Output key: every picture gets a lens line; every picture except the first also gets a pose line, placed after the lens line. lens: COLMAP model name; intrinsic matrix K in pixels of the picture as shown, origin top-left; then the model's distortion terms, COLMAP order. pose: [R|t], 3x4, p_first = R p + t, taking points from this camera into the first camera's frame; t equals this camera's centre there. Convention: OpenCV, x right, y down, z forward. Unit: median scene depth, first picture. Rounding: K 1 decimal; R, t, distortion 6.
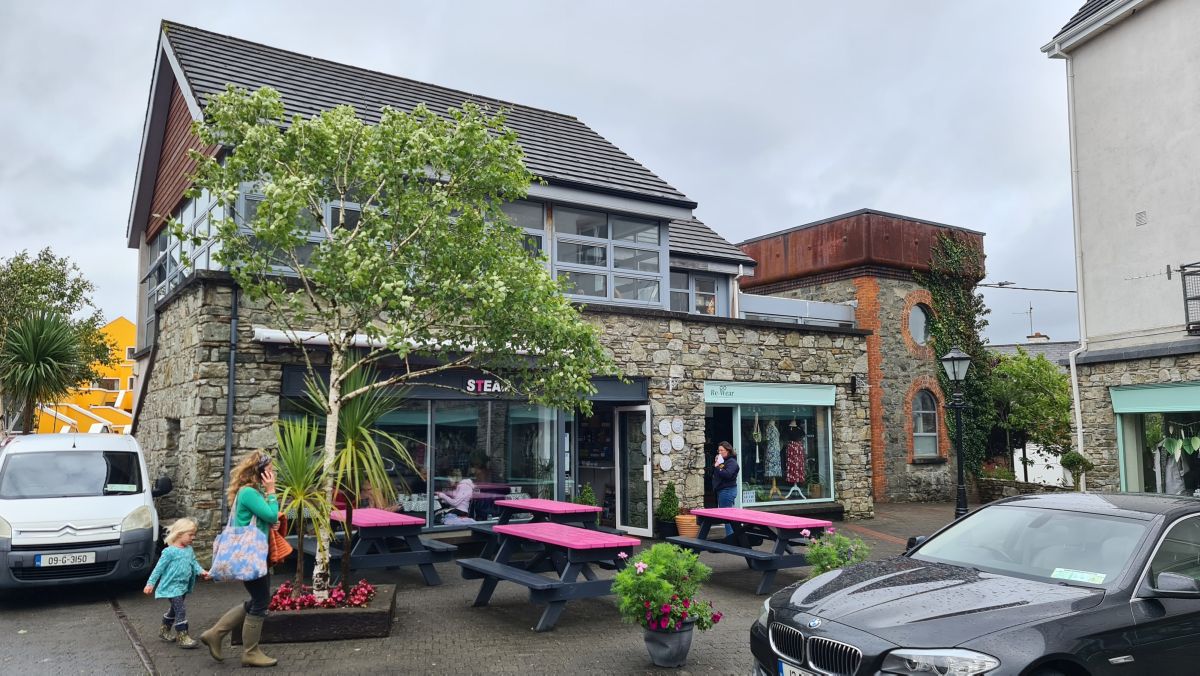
lens RADIAL K [[862.1, 0, 602.7], [0, 862.1, 339.3], [0, 0, 1]] dist [0.046281, -0.006321]
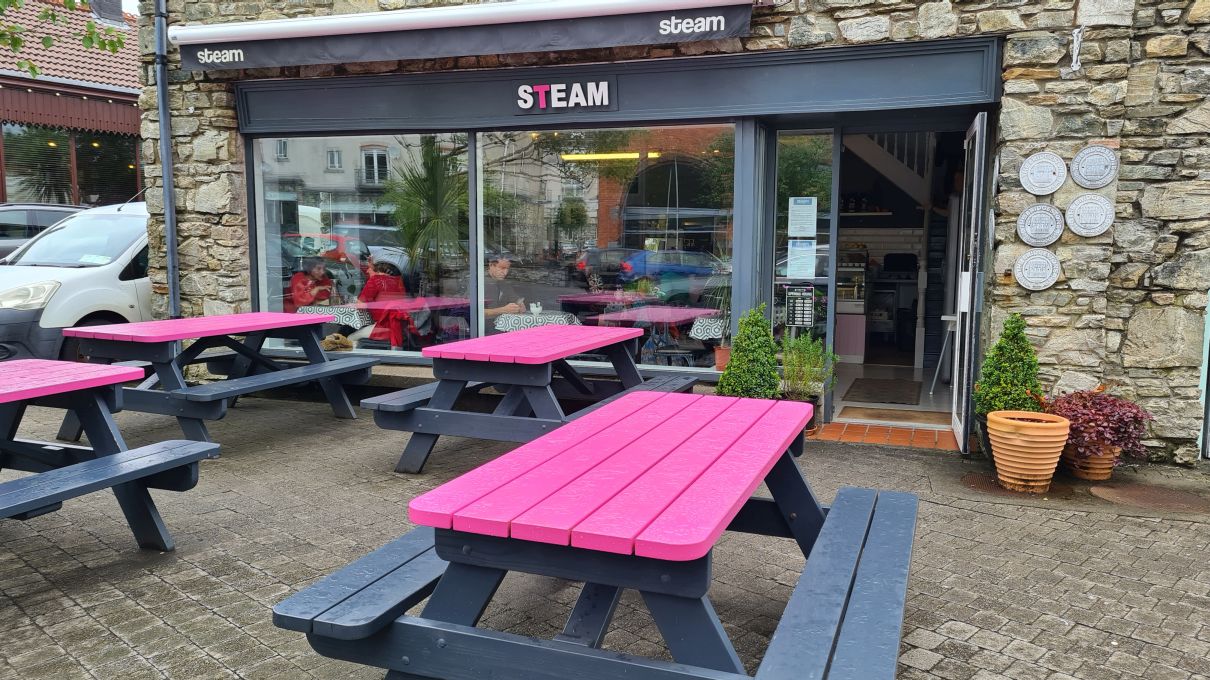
lens RADIAL K [[937.0, 0, 612.0], [0, 937.0, 346.3], [0, 0, 1]] dist [0.050734, -0.015321]
pose [[0.593318, 0.101437, -0.798551, 0.289212], [0.072426, 0.981278, 0.178461, 0.088672], [0.801703, -0.163720, 0.574863, 0.605333]]
